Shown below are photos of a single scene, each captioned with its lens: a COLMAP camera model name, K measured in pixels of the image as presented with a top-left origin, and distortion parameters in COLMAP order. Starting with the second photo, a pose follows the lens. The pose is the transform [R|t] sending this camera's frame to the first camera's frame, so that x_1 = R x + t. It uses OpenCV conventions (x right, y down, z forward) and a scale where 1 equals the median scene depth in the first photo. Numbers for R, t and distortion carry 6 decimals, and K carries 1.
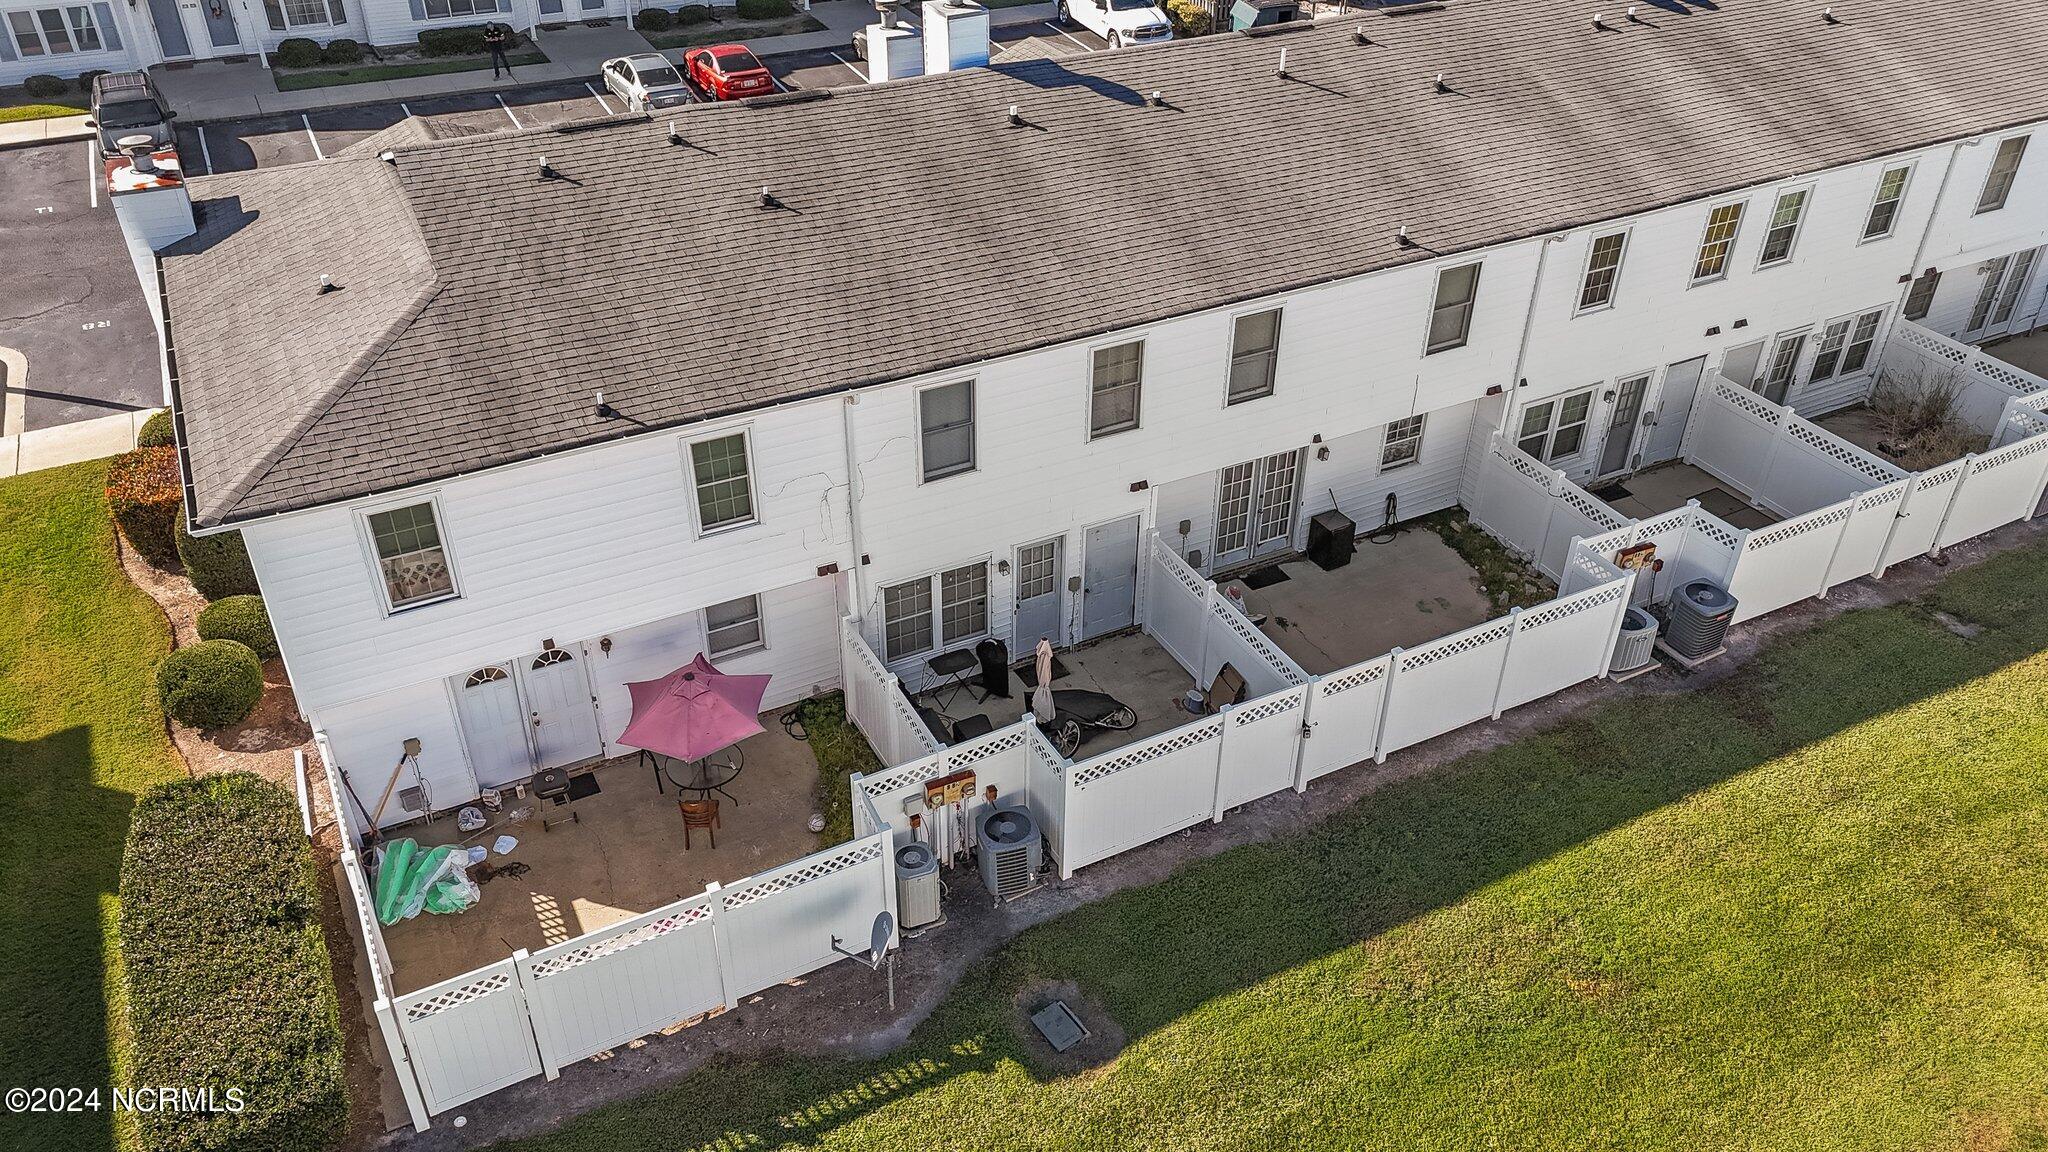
lens RADIAL K [[1503.7, 0, 1024.0], [0, 1503.7, 576.0], [0, 0, 1]] dist [0.078956, -0.073426]
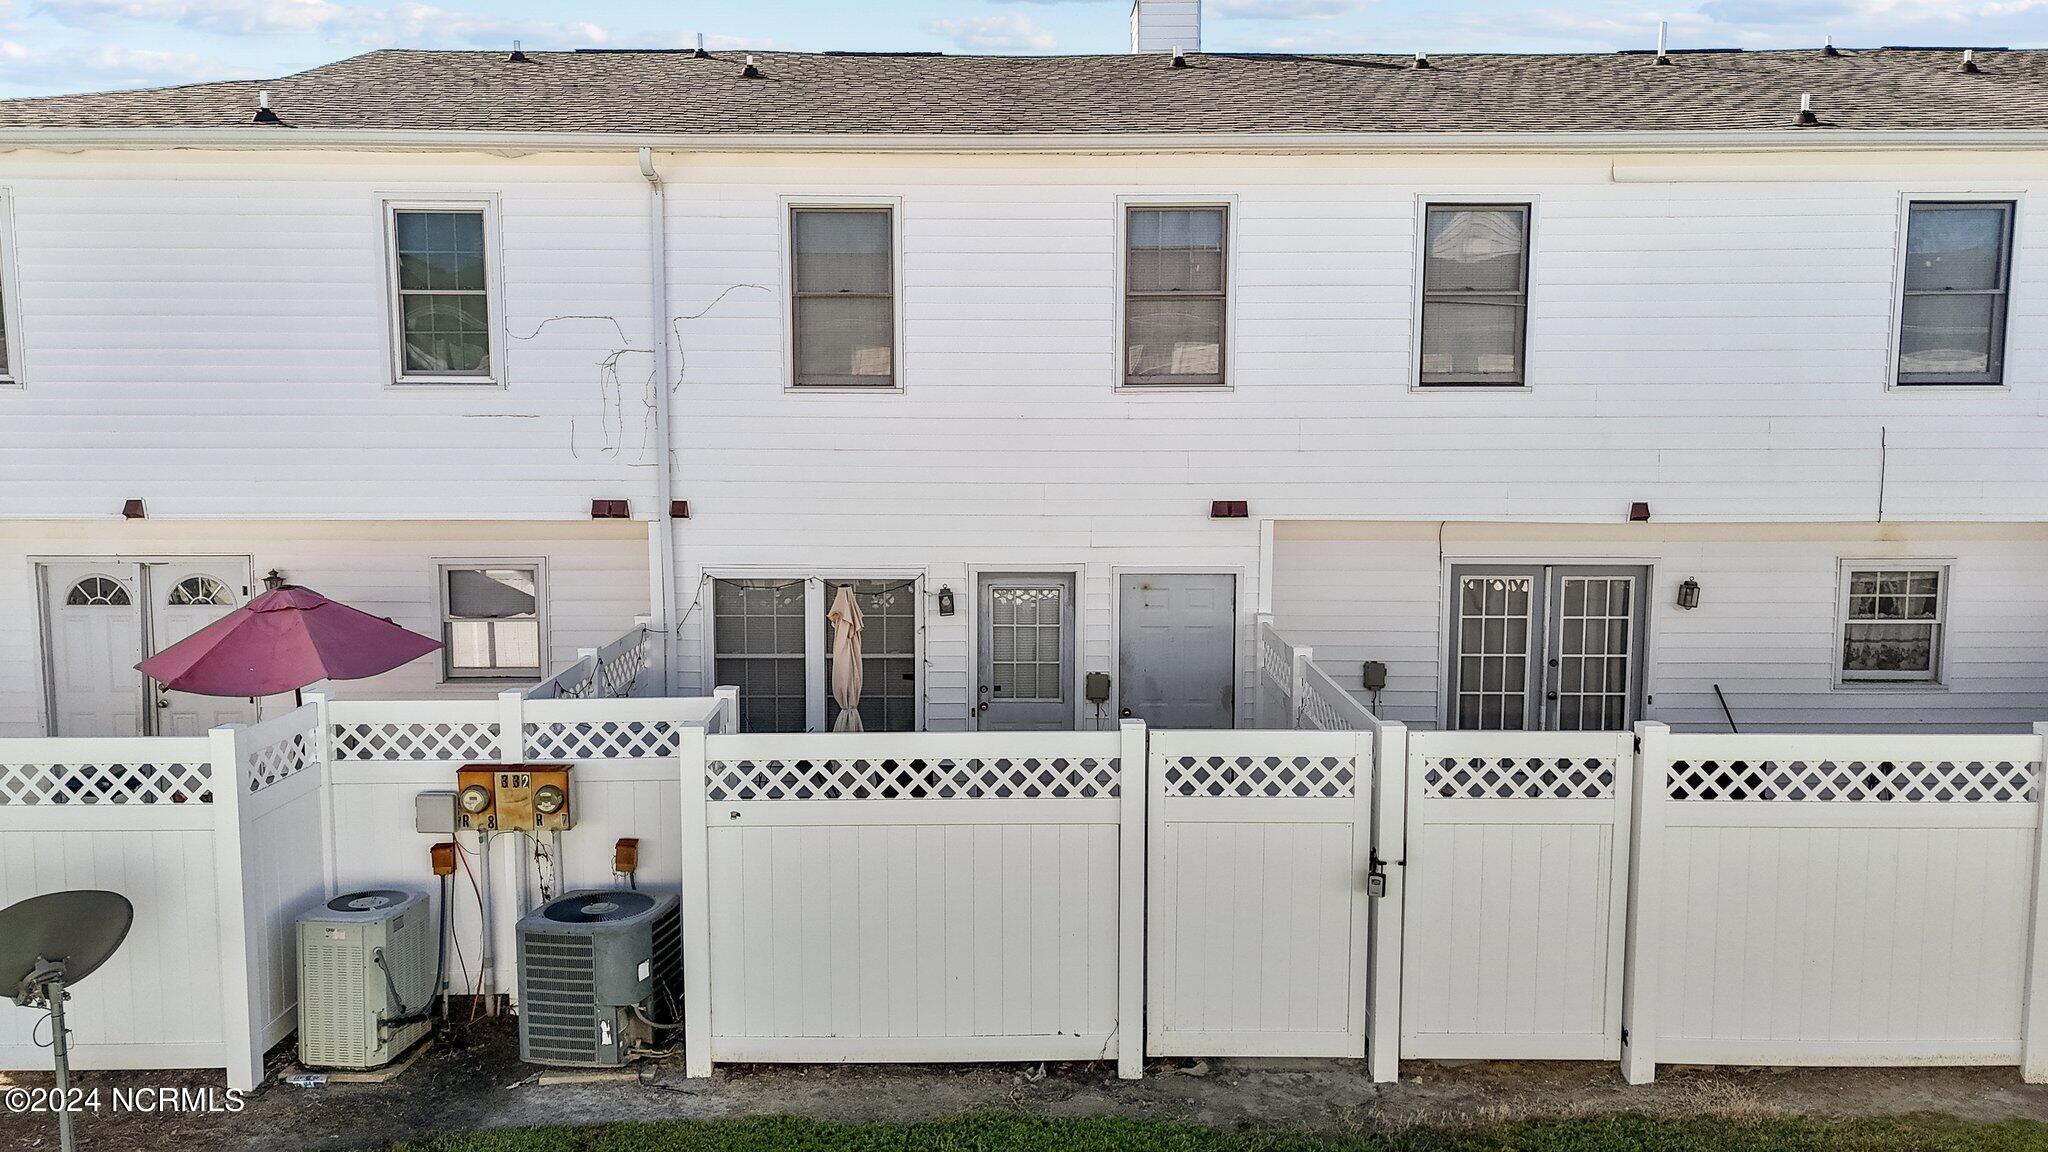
lens RADIAL K [[1506.7, 0, 1024.0], [0, 1506.7, 576.0], [0, 0, 1]] dist [0.100177, -0.126783]
pose [[0.888265, 0.041370, -0.457464, 0.266384], [-0.252438, 0.876015, -0.410942, 0.207351], [0.383745, 0.480507, 0.788577, 0.570637]]
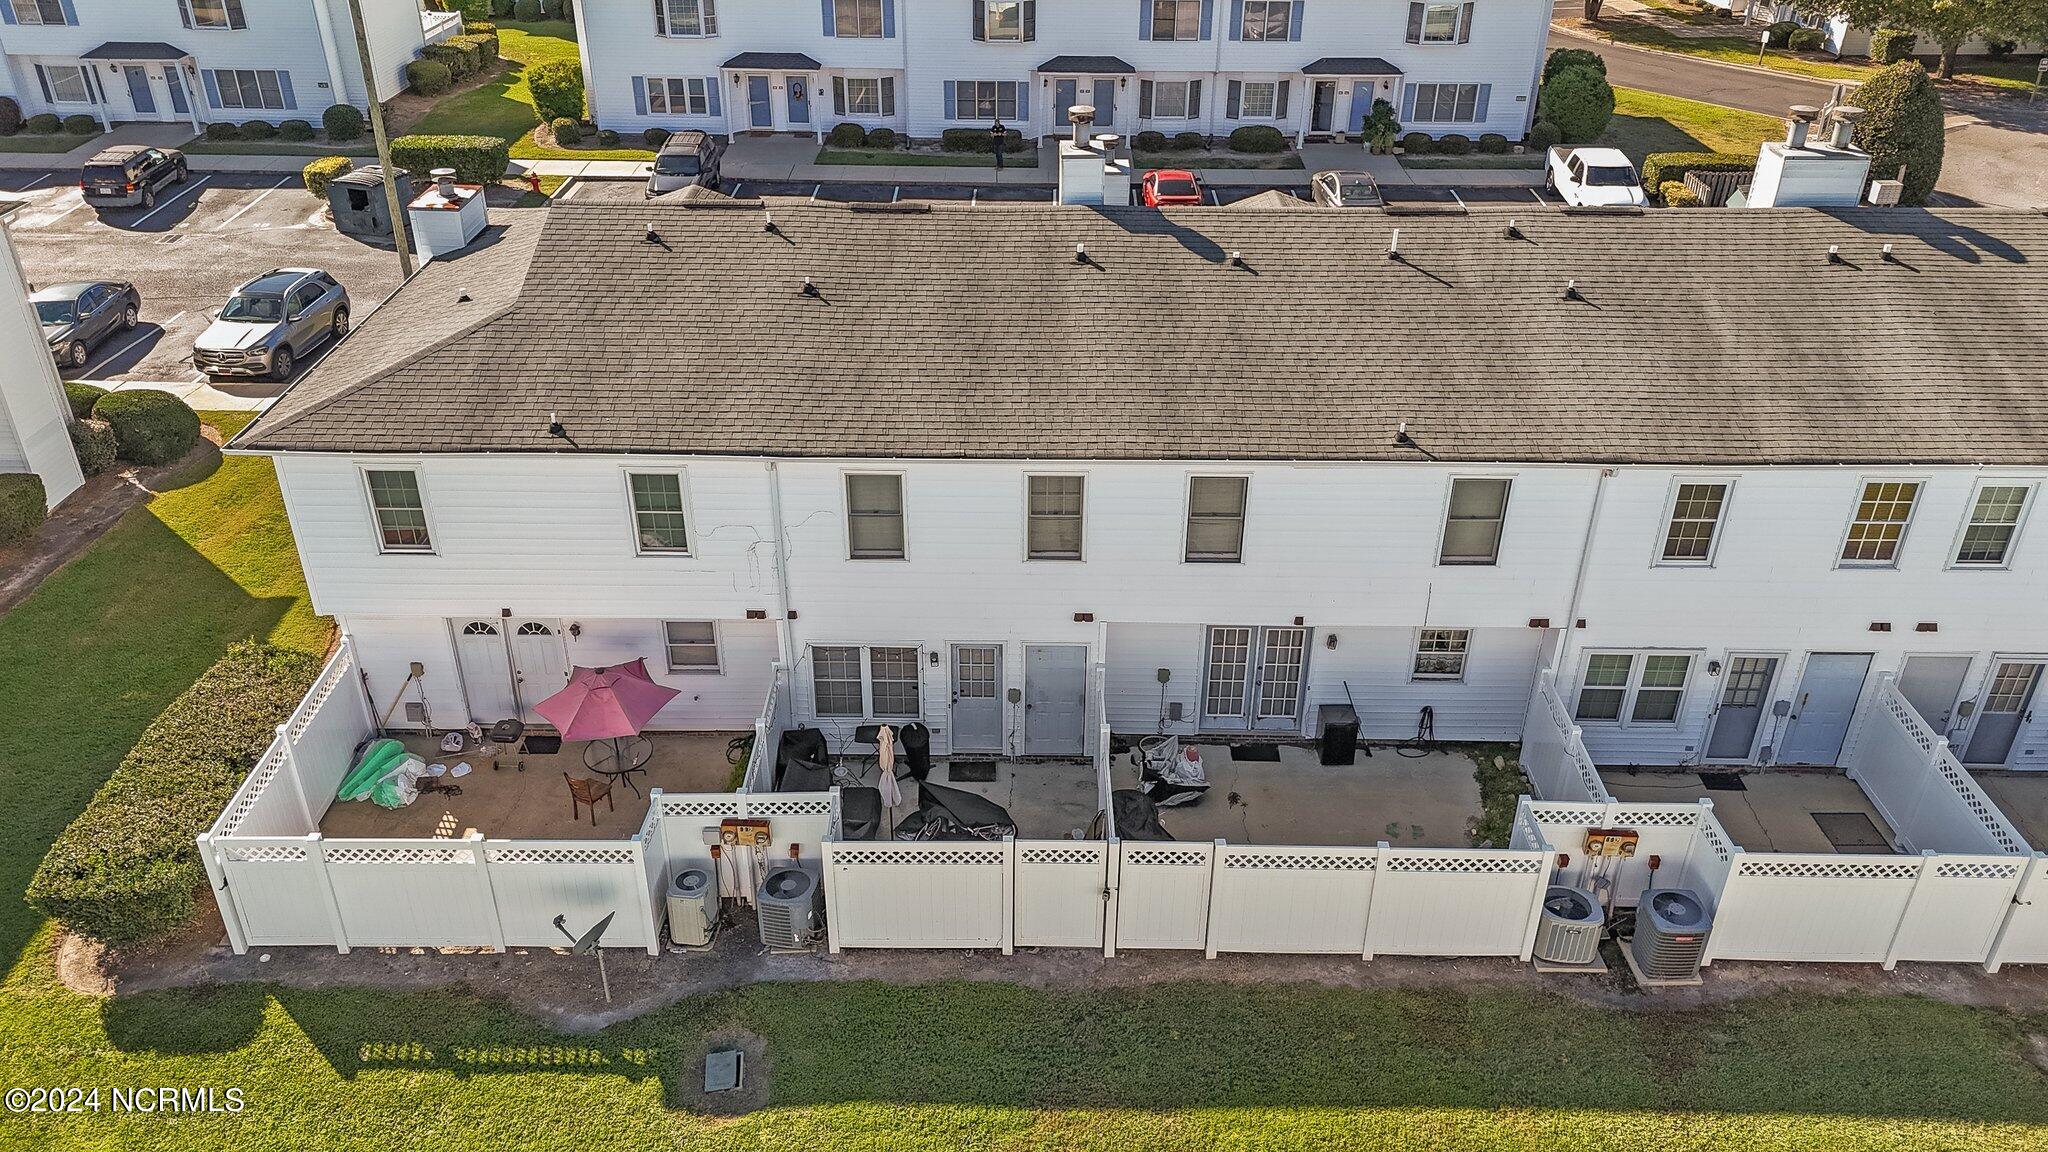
lens RADIAL K [[1506.7, 0, 1024.0], [0, 1506.7, 576.0], [0, 0, 1]] dist [0.100177, -0.126783]
pose [[0.883263, 0.232537, -0.407152, 0.460420], [-0.263144, 0.964550, -0.019974, -0.057670], [0.388074, 0.124782, 0.913142, 0.052144]]
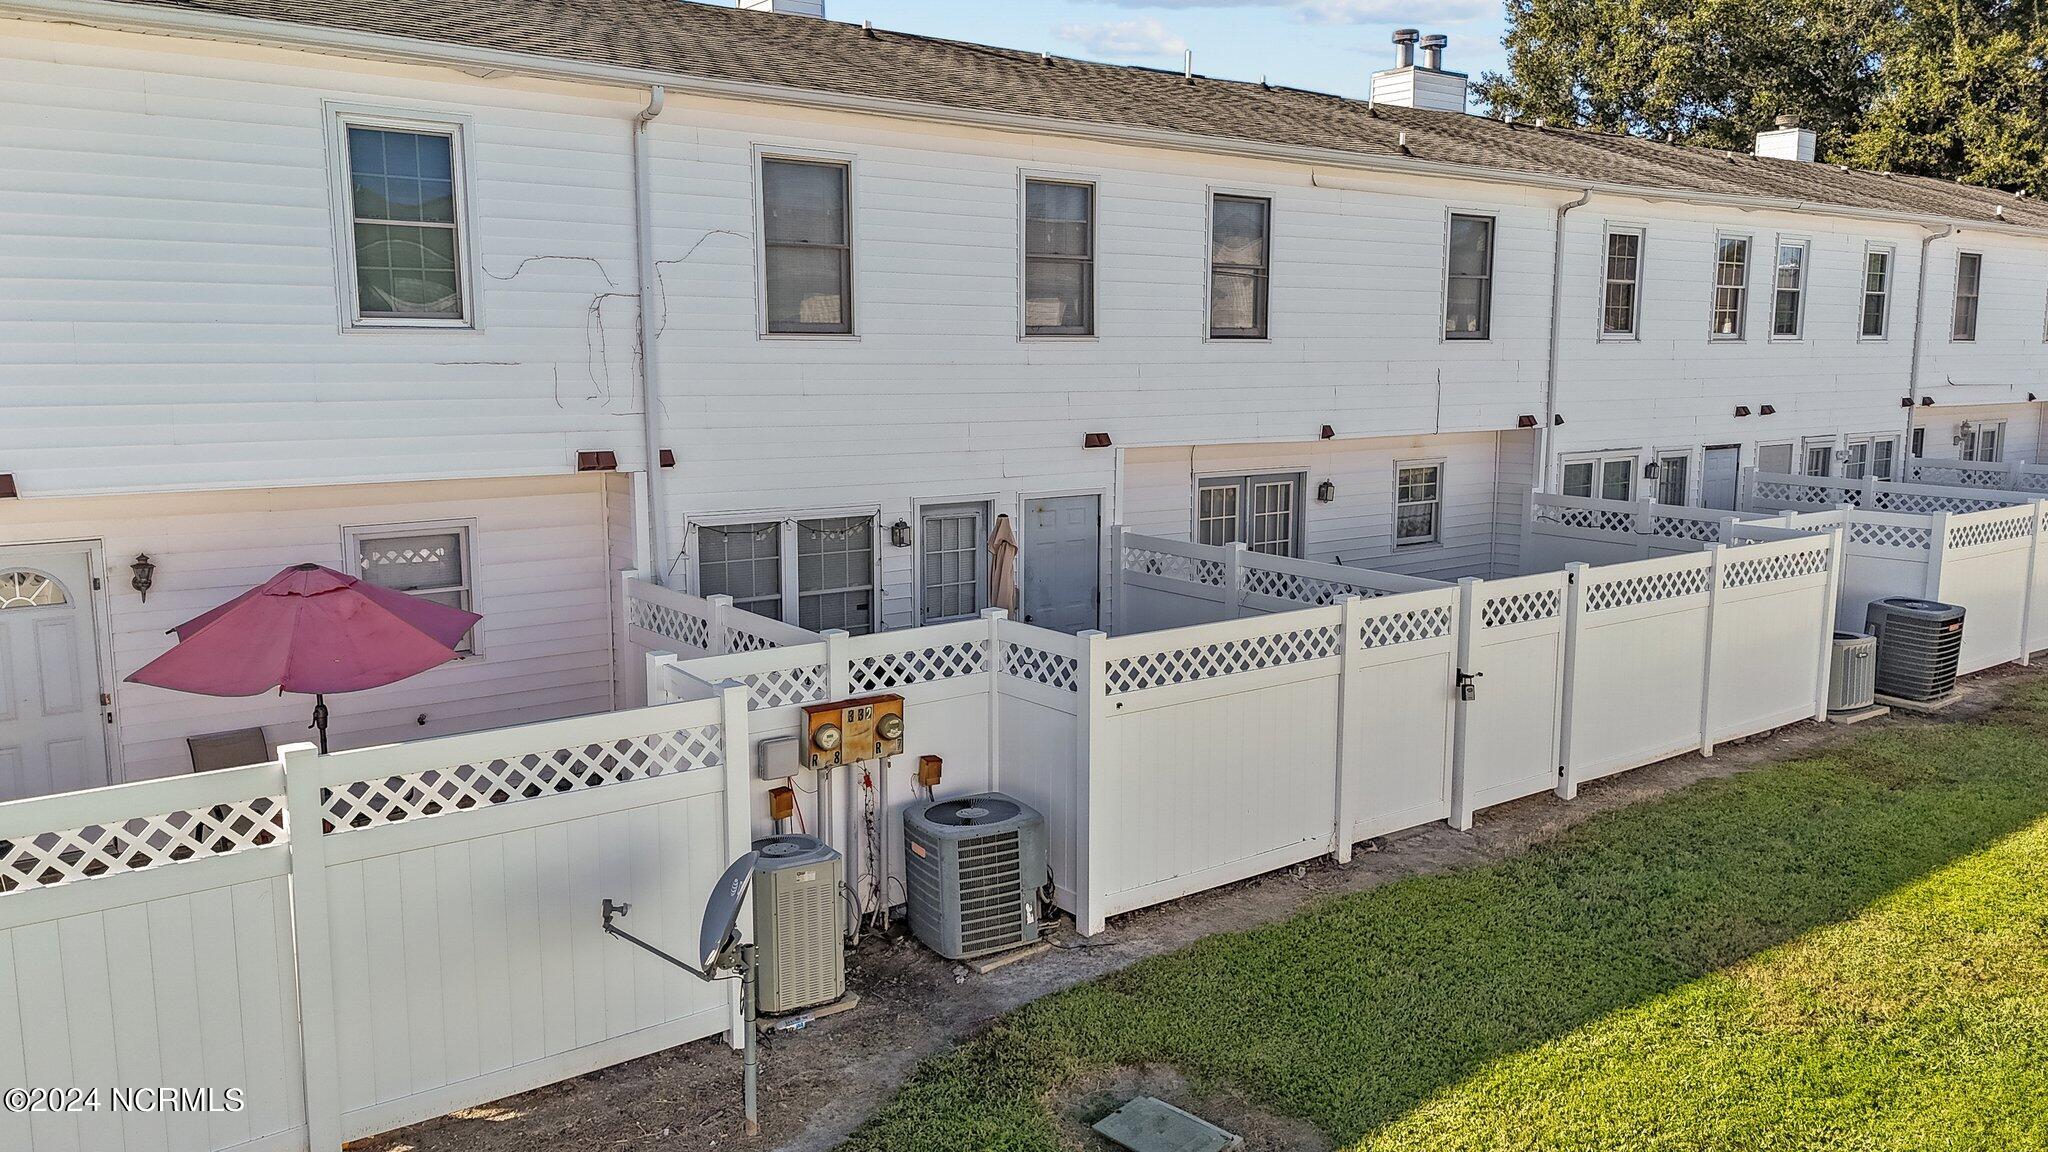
lens RADIAL K [[1506.7, 0, 1024.0], [0, 1506.7, 576.0], [0, 0, 1]] dist [0.100177, -0.126783]
pose [[0.986224, -0.031928, 0.162305, -0.063323], [0.099524, 0.898264, -0.428039, 0.274116], [-0.132126, 0.438296, 0.889067, 0.464617]]
